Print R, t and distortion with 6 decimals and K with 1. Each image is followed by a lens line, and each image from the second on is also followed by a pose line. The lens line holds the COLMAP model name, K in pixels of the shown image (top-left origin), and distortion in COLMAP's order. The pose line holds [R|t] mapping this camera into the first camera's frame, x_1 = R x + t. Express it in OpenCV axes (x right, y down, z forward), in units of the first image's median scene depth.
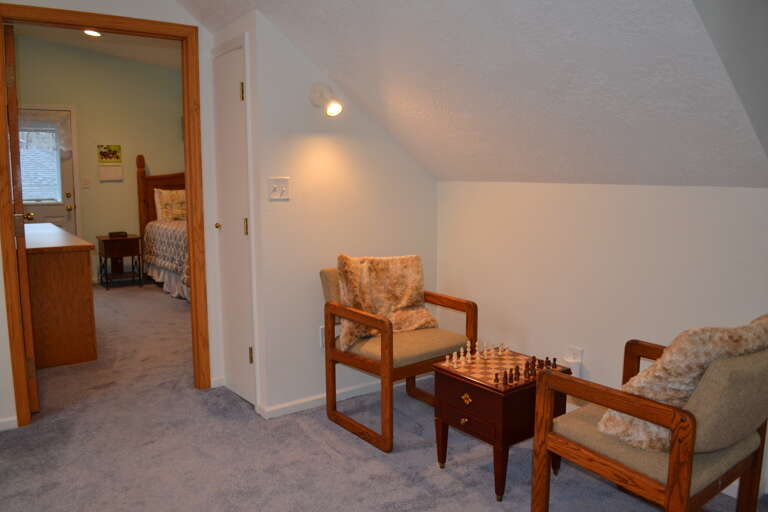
lens RADIAL K [[605.8, 0, 384.0], [0, 605.8, 256.0], [0, 0, 1]] dist [-0.003898, -0.000410]
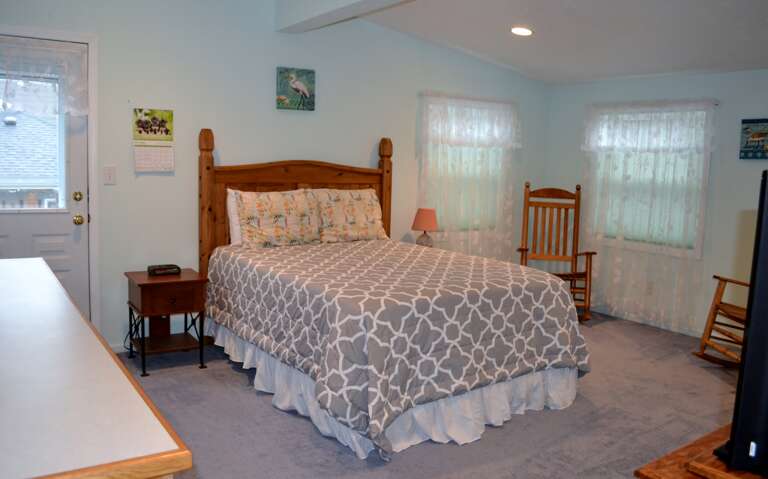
lens RADIAL K [[577.1, 0, 384.0], [0, 577.1, 239.5], [0, 0, 1]] dist [-0.027026, -0.000988]
pose [[0.998943, 0.038442, 0.025204, -0.249277], [-0.038423, 0.999261, -0.001242, -0.069884], [-0.025233, 0.000272, 0.999682, 0.462274]]
